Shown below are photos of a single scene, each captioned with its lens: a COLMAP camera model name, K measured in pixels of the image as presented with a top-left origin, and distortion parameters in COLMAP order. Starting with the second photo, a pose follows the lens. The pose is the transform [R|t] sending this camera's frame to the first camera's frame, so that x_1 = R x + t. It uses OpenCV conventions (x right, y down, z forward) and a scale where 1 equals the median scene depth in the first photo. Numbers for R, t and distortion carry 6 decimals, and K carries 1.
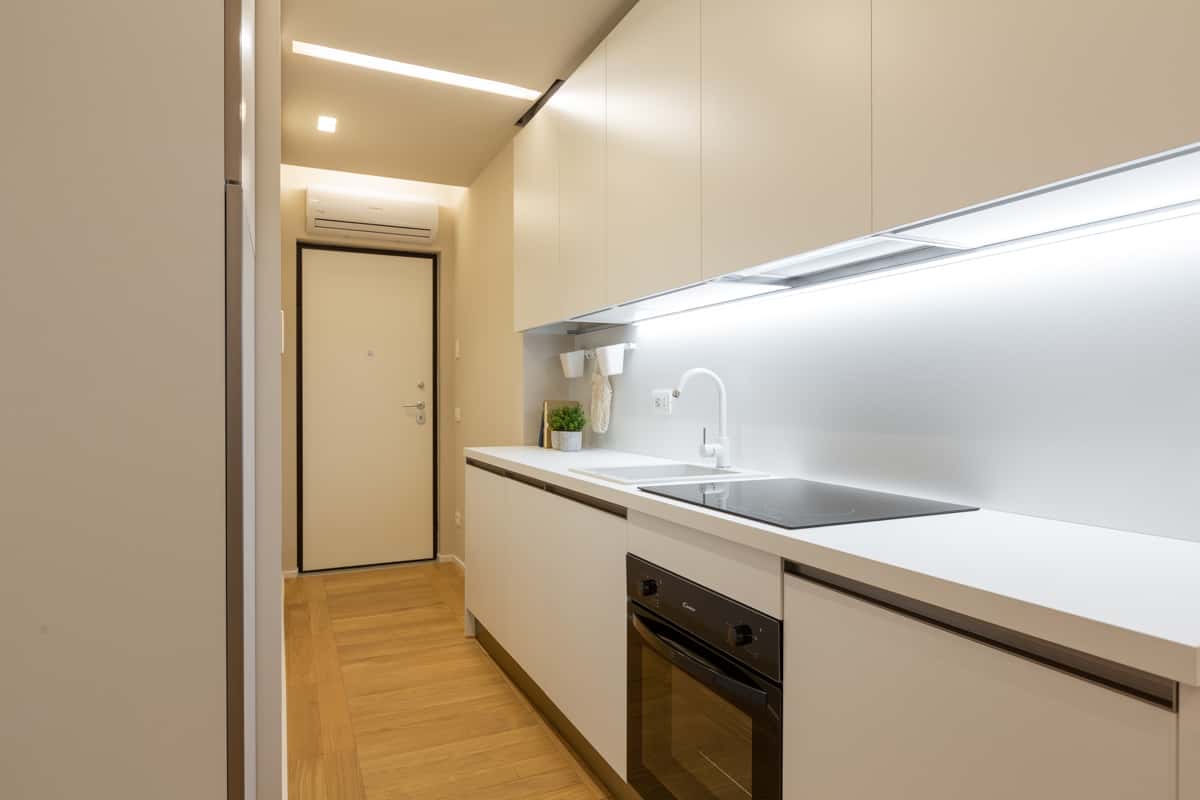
lens RADIAL K [[682.0, 0, 600.0], [0, 682.0, 400.0], [0, 0, 1]] dist [0.000308, -0.000123]
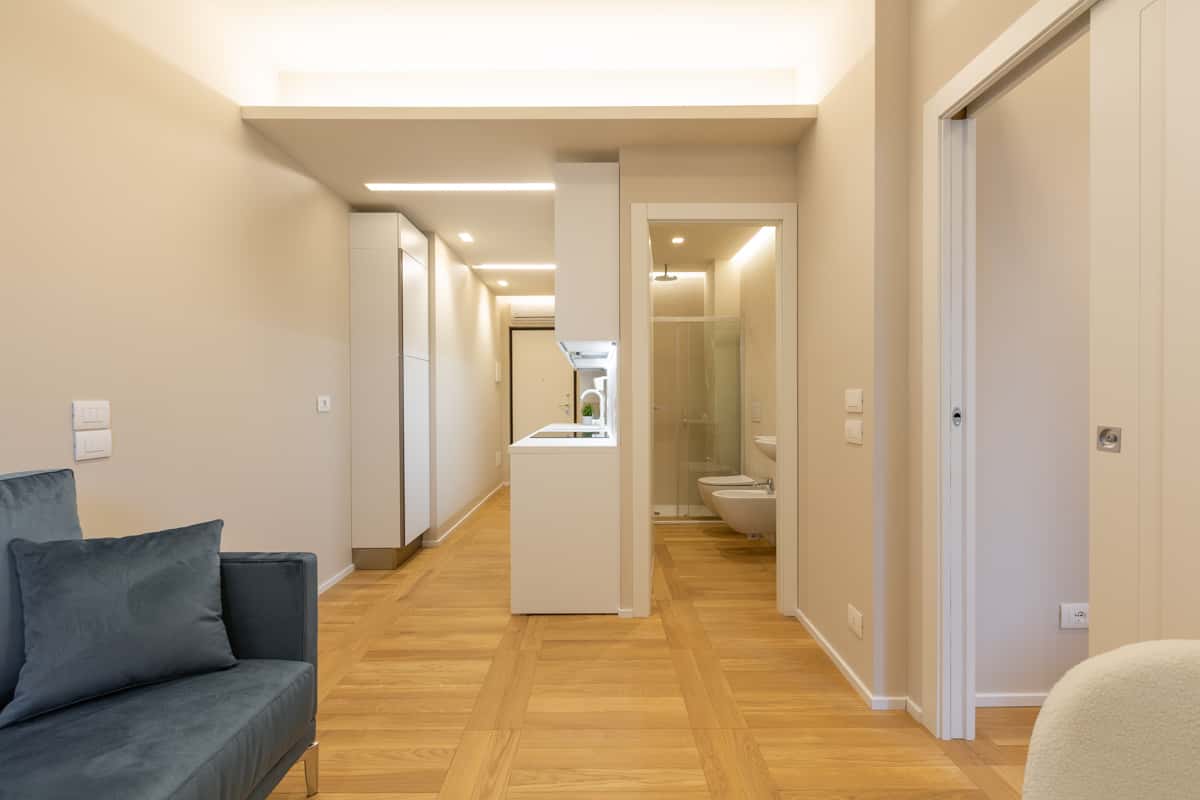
lens RADIAL K [[537.0, 0, 594.3], [0, 537.0, 402.9], [0, 0, 1]] dist [0.000144, -0.000213]
pose [[0.907120, -0.000138, -0.420873, 0.704191], [0.000236, 1.000000, 0.000180, 0.001990], [0.420873, -0.000263, 0.907120, -0.570293]]
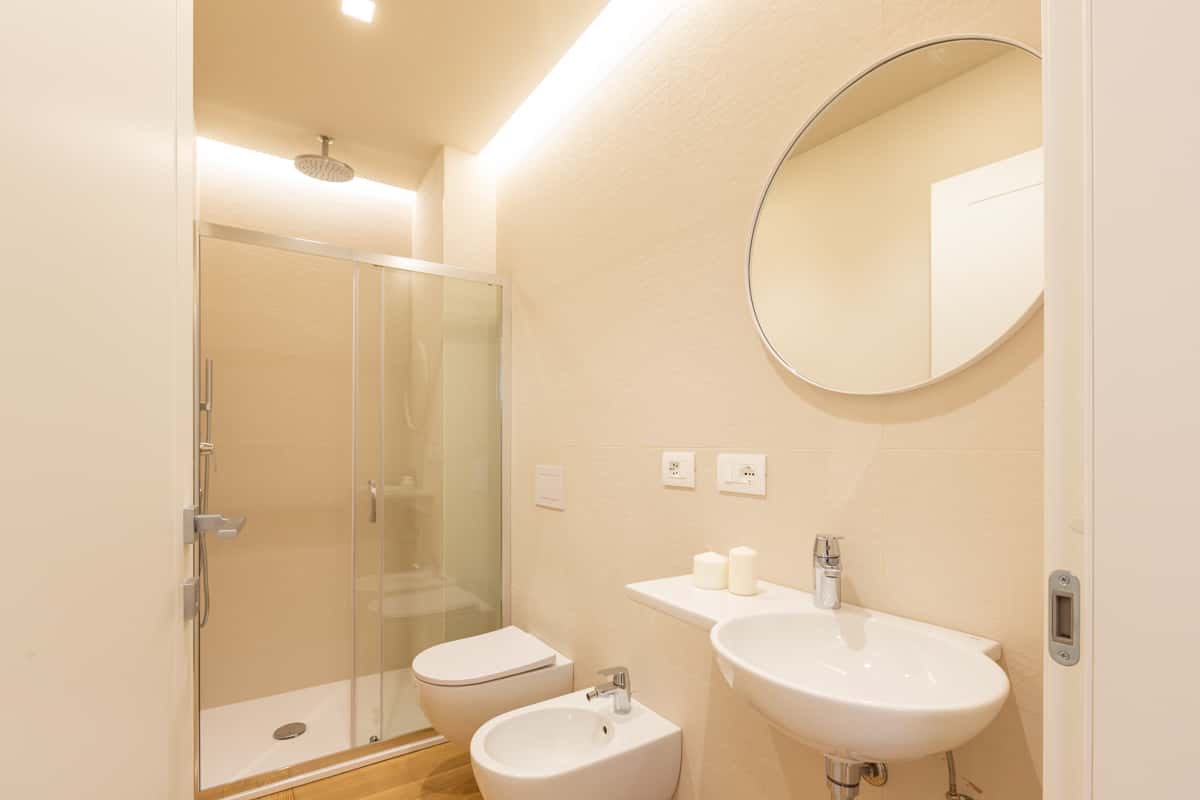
lens RADIAL K [[541.4, 0, 596.5], [0, 541.4, 447.5], [0, 0, 1]] dist [0.001310, 0.000028]
pose [[0.990089, 0.002346, 0.140423, 0.447520], [-0.002205, 0.999997, -0.001160, -0.018603], [-0.140425, 0.000839, 0.990091, 0.315798]]
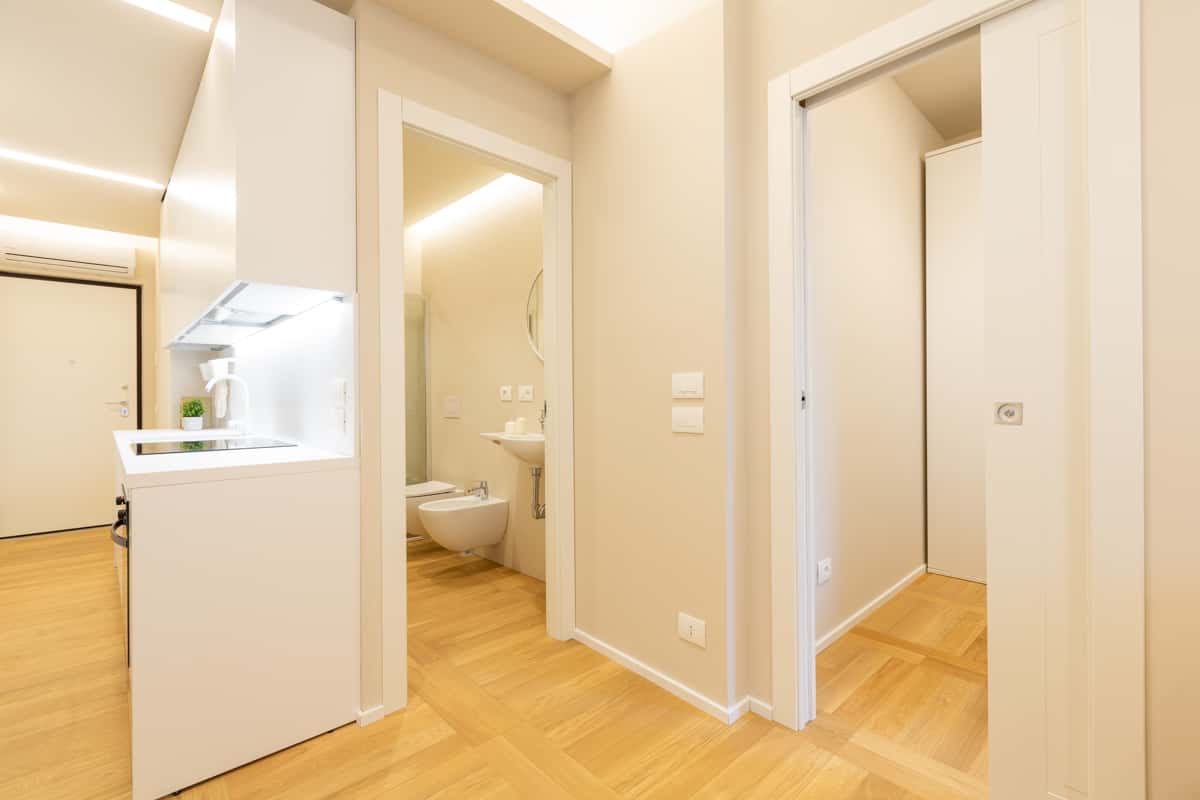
lens RADIAL K [[531.5, 0, 599.5], [0, 531.5, 394.7], [0, 0, 1]] dist [-0.000203, -0.000123]
pose [[0.949808, -0.003176, 0.312817, 0.420430], [0.007163, 0.999907, -0.011595, 0.016712], [-0.312751, 0.013254, 0.949743, -0.352942]]
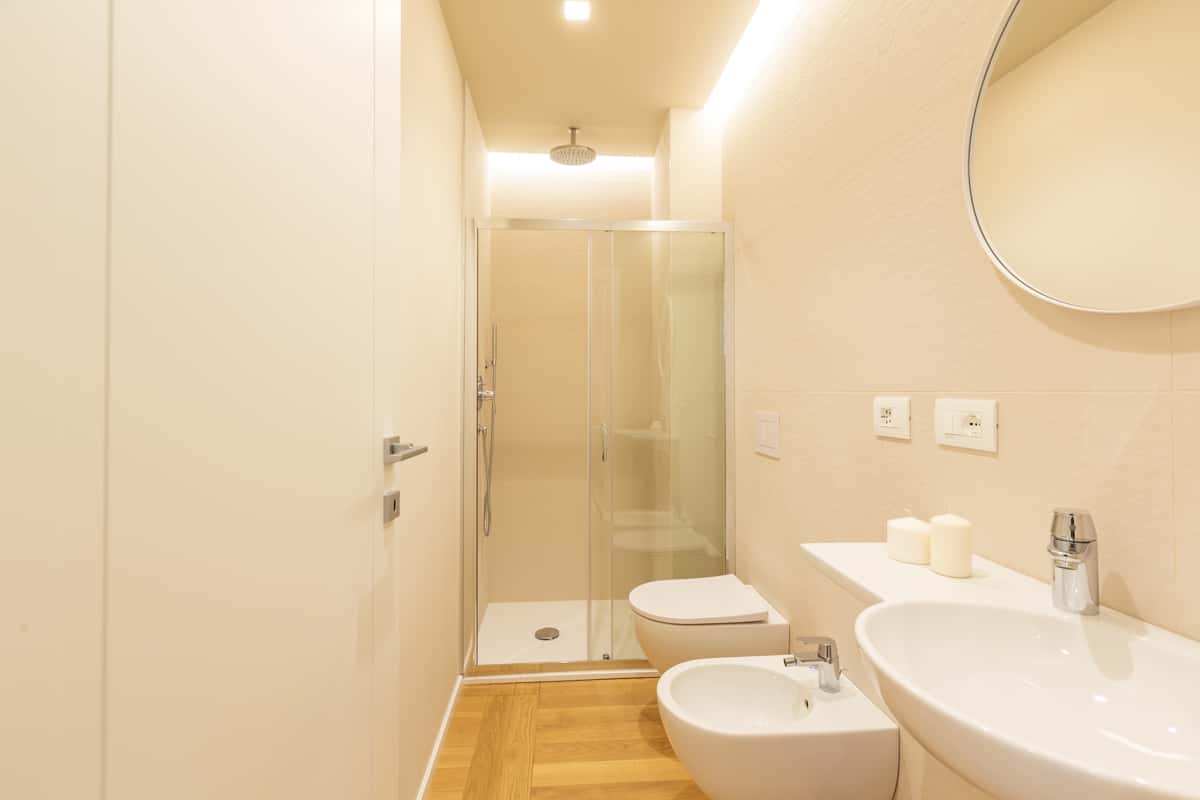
lens RADIAL K [[531.4, 0, 600.0], [0, 531.4, 387.6], [0, 0, 1]] dist [-0.000233, -0.000479]
pose [[0.935344, -0.005392, -0.353699, 0.521746], [0.000162, 0.999890, -0.014815, -0.016408], [0.353740, 0.013800, 0.935242, 0.329058]]
